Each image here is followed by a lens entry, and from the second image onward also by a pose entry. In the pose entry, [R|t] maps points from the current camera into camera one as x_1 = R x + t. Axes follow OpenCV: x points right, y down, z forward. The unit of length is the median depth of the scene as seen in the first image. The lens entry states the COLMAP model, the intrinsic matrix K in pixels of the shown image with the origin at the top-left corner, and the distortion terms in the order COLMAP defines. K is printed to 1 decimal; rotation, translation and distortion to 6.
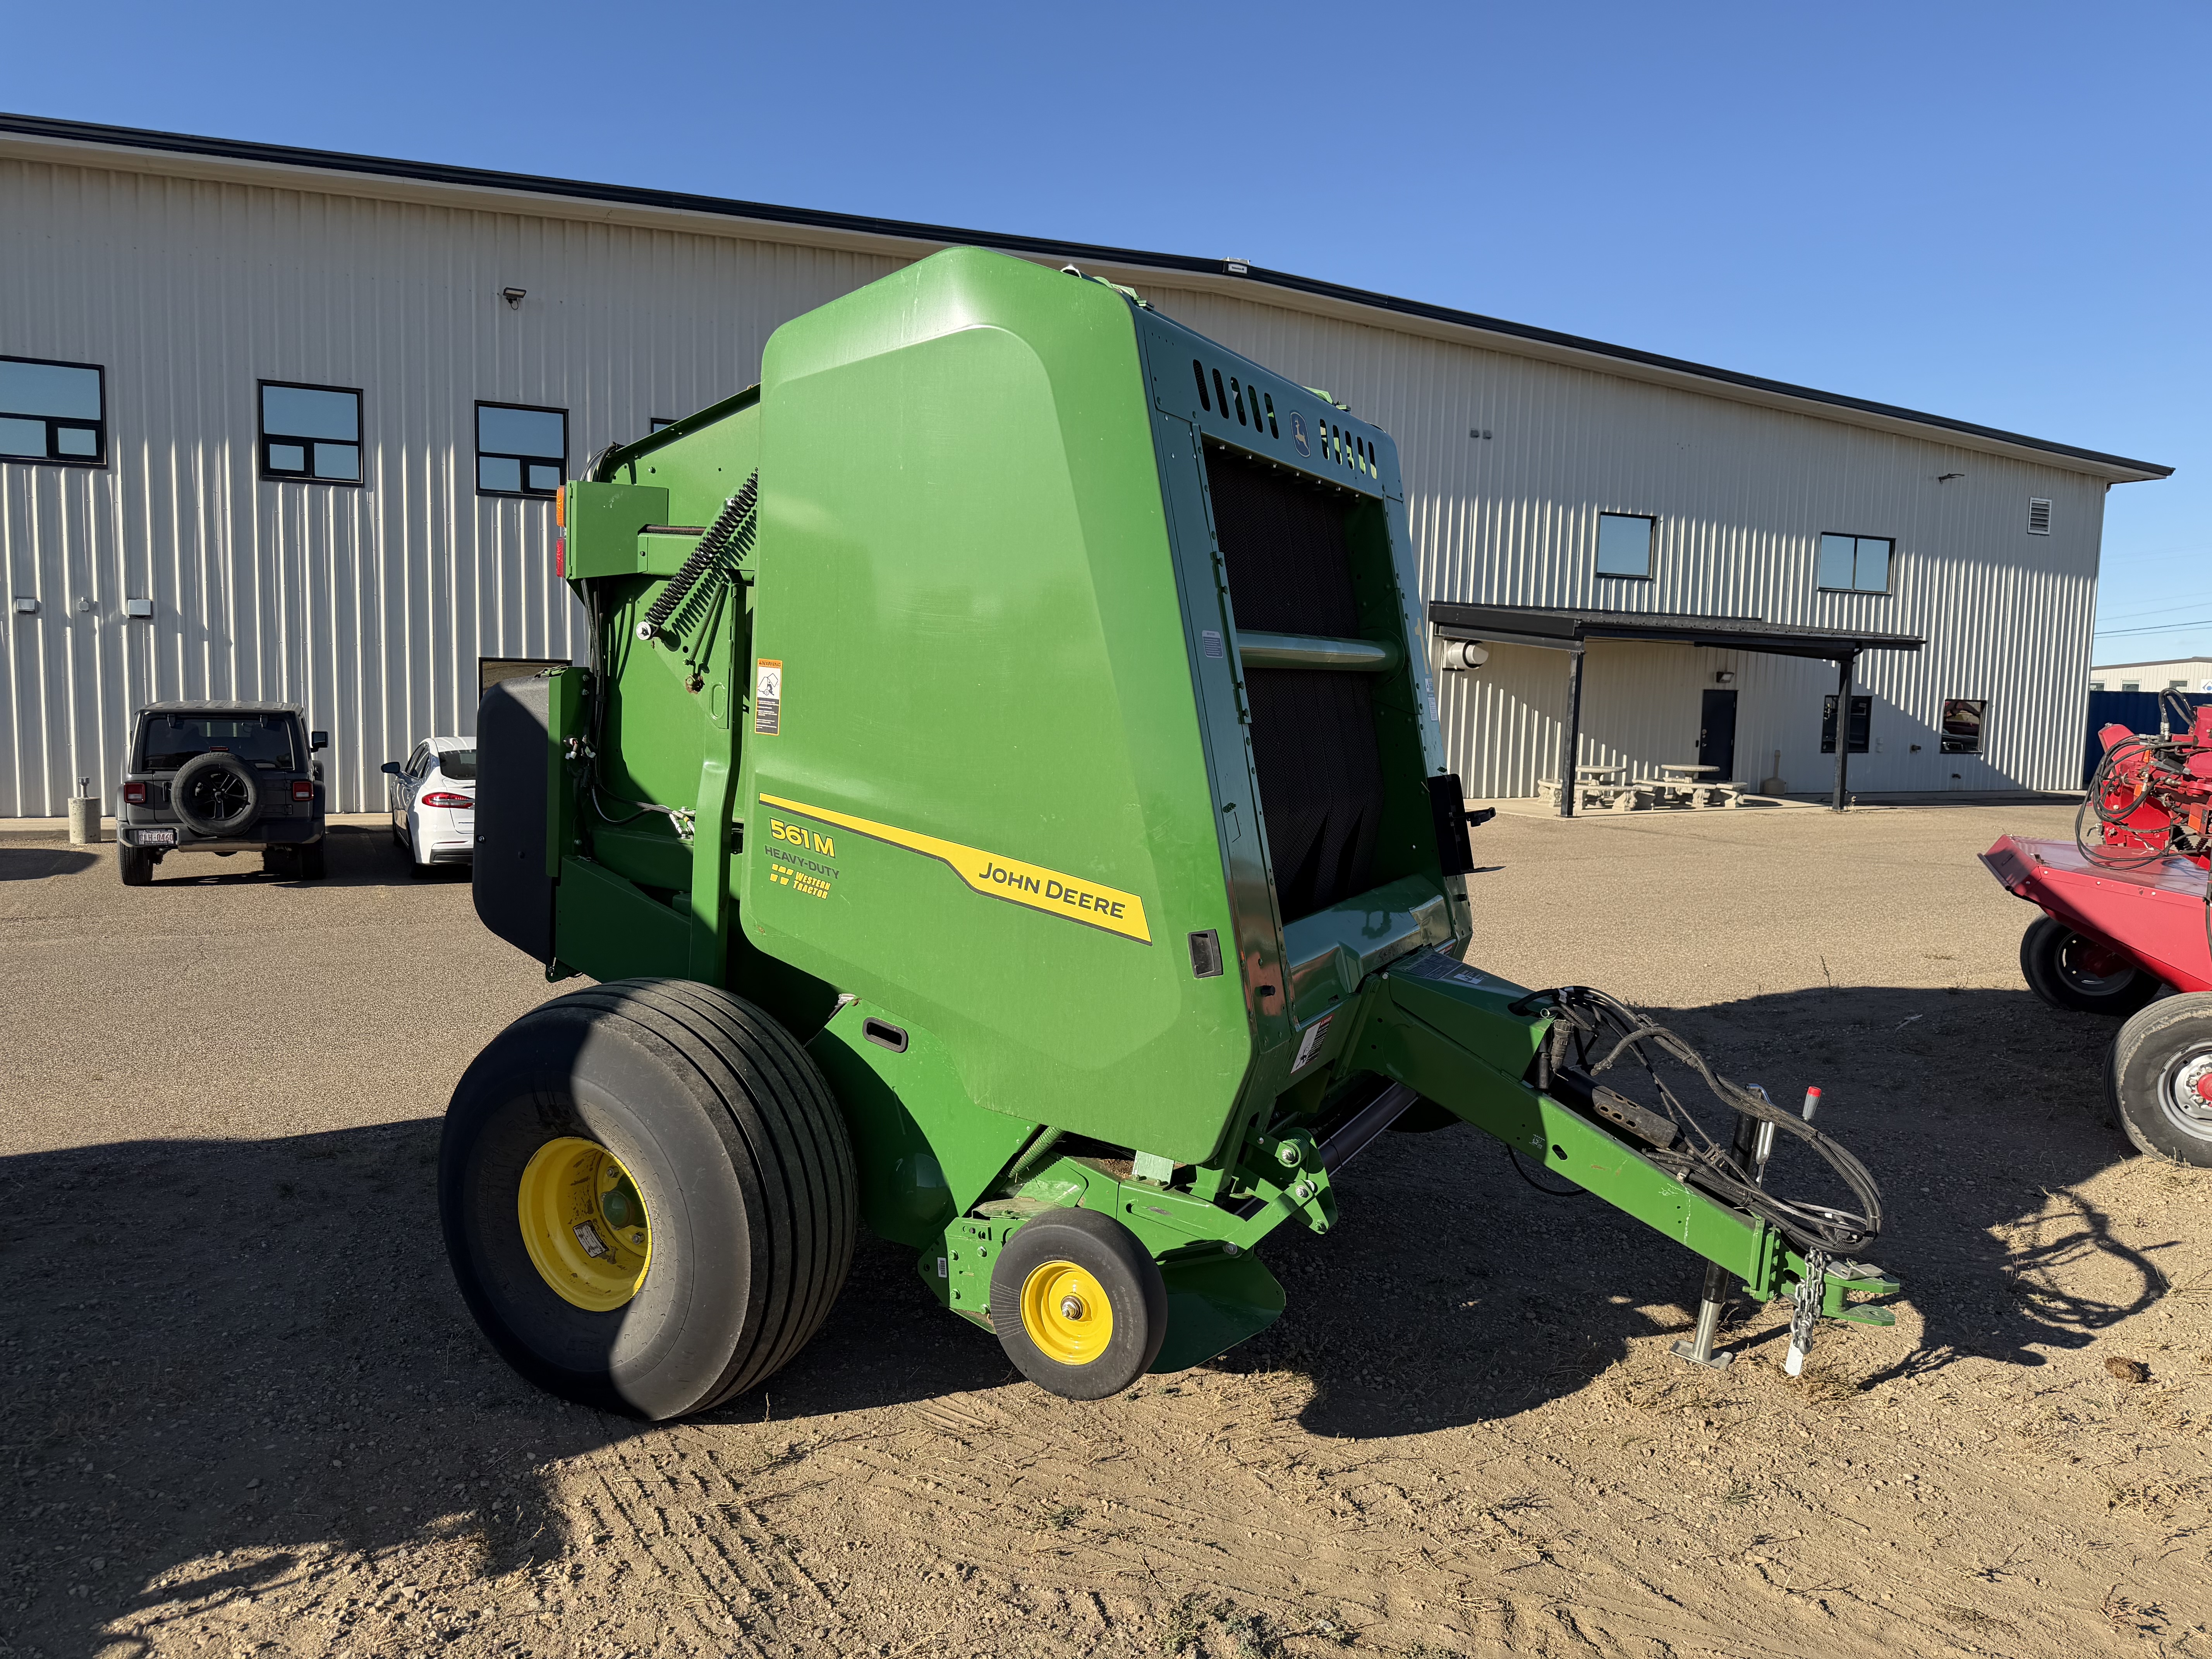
lens RADIAL K [[1554.4, 0, 1106.0], [0, 1554.4, 829.5], [0, 0, 1]] dist [0.037087, -0.002009]
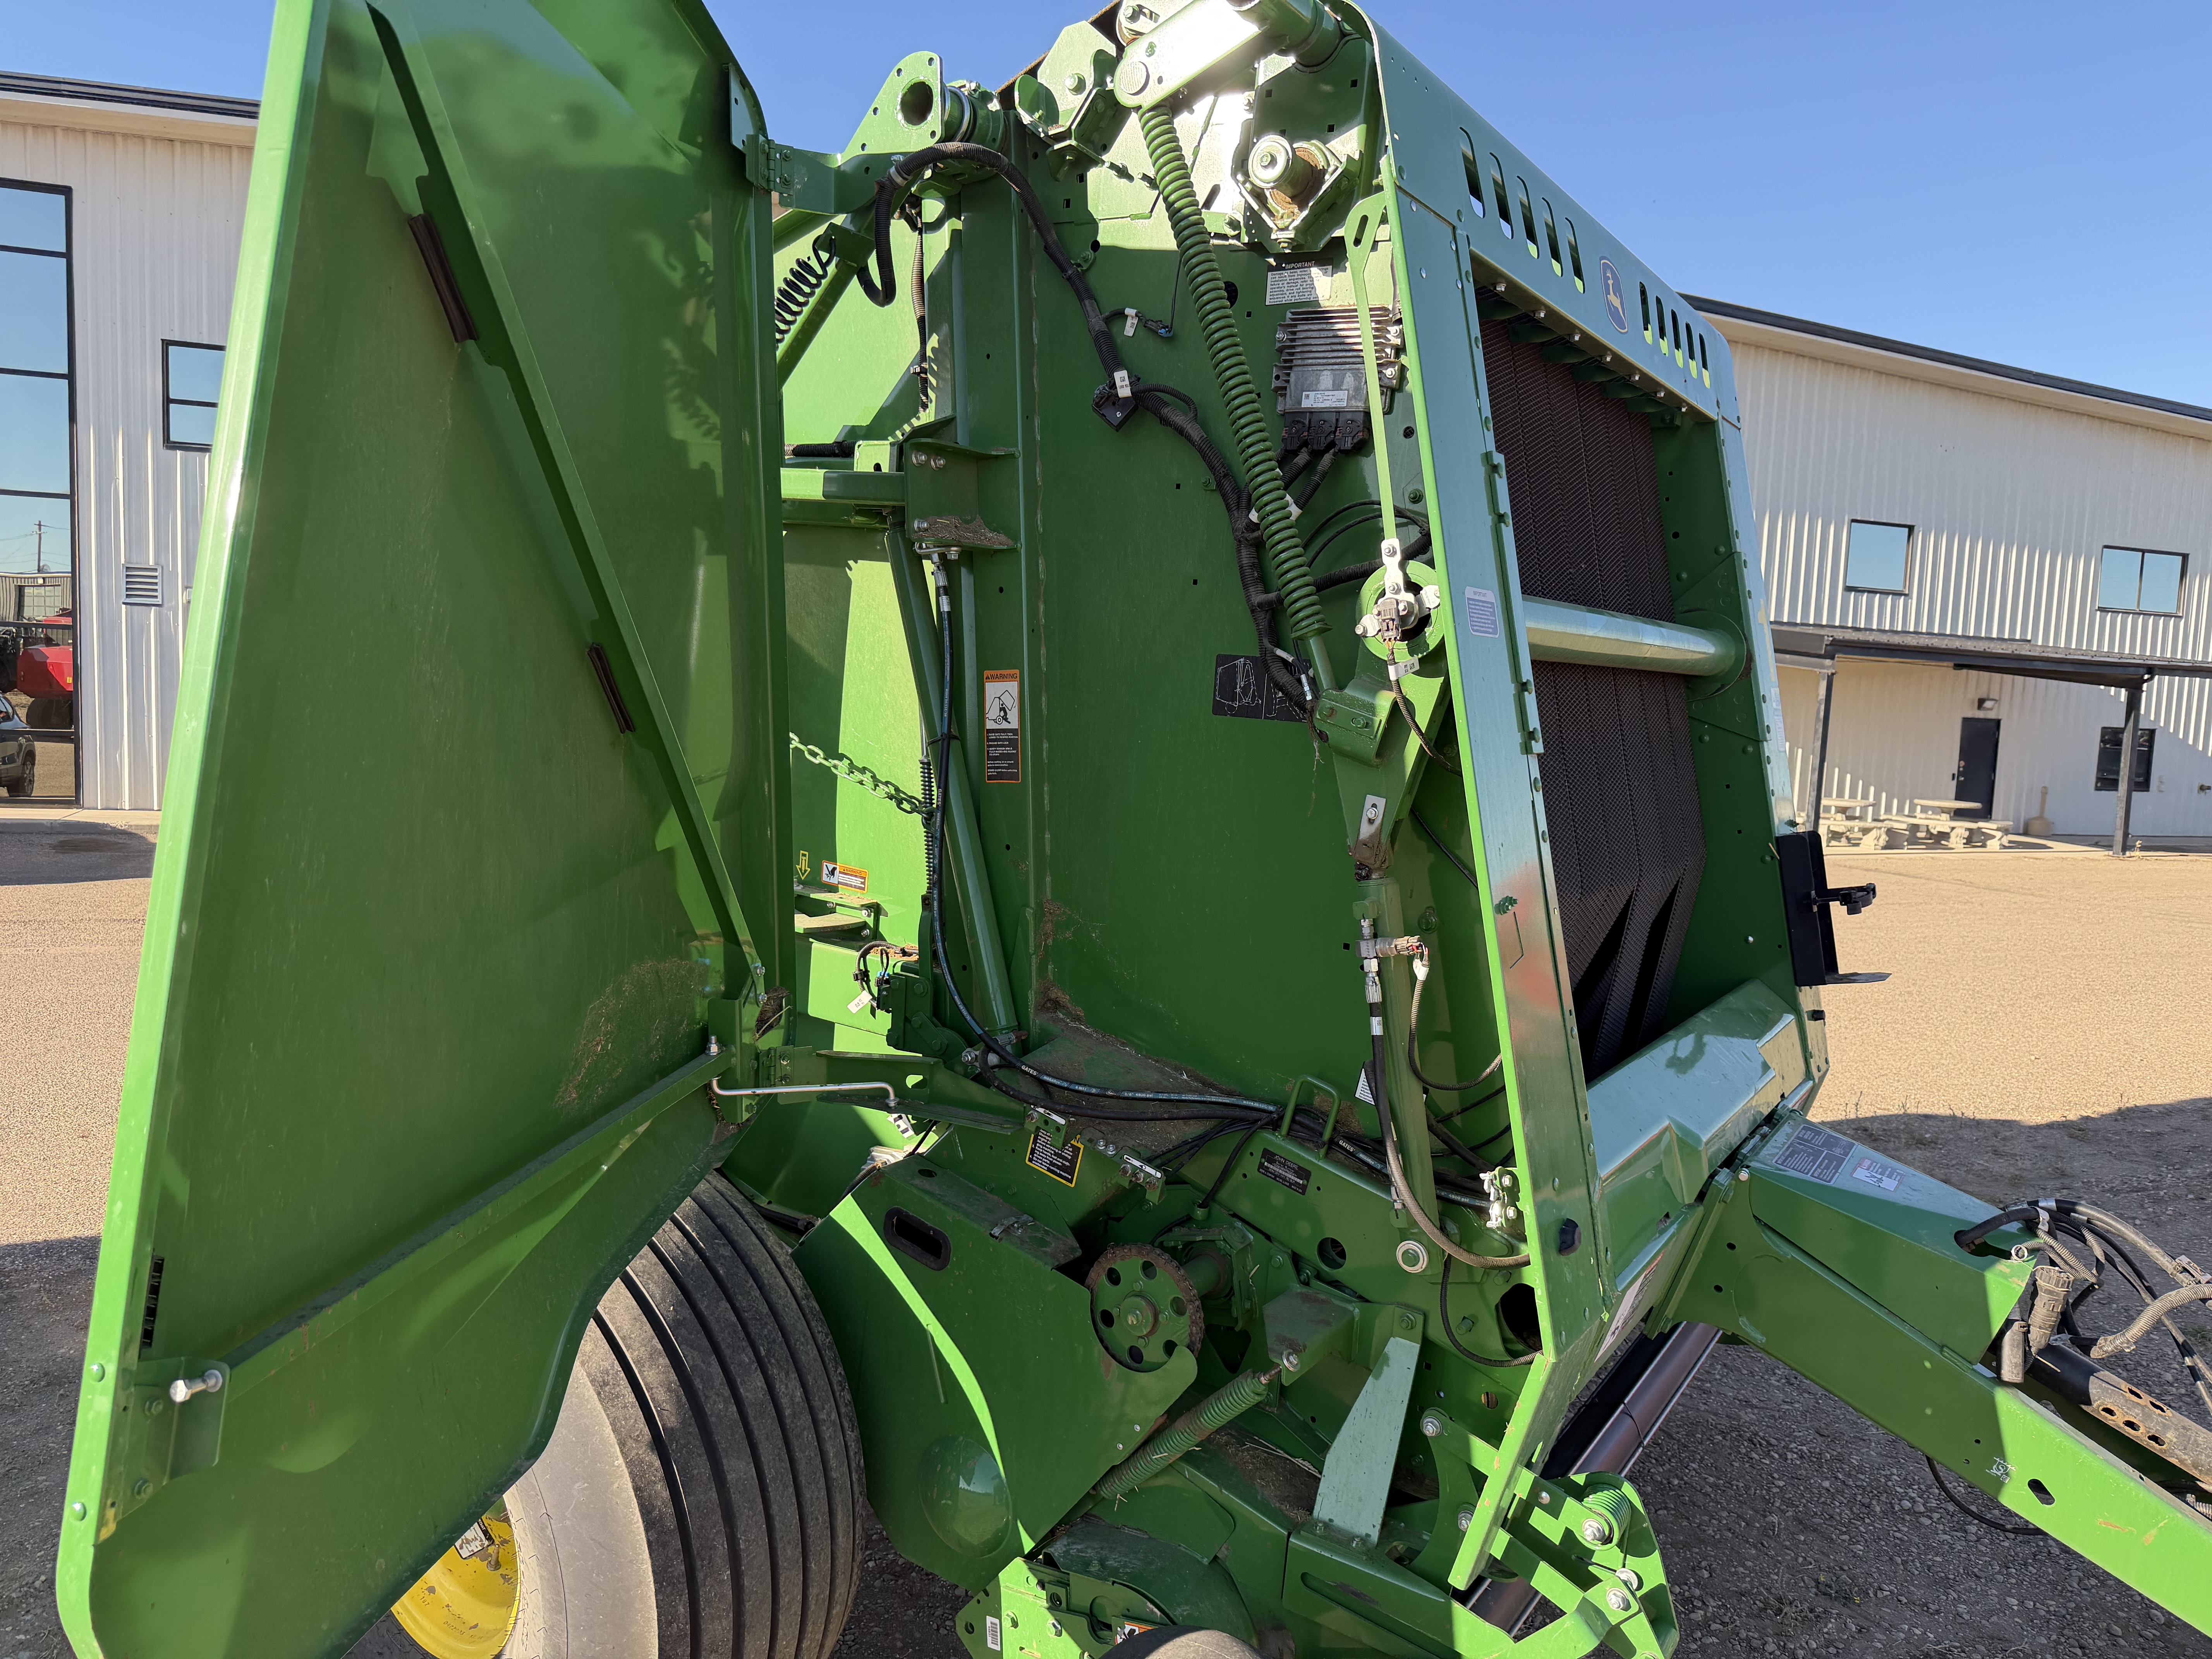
lens RADIAL K [[1570.7, 0, 1106.0], [0, 1570.7, 829.5], [0, 0, 1]] dist [-0.003369, -0.035535]
pose [[0.992517, 0.027925, -0.118866, 0.002094], [-0.029028, 0.999550, -0.007560, -0.022970], [0.118602, 0.010954, 0.992881, 0.298796]]
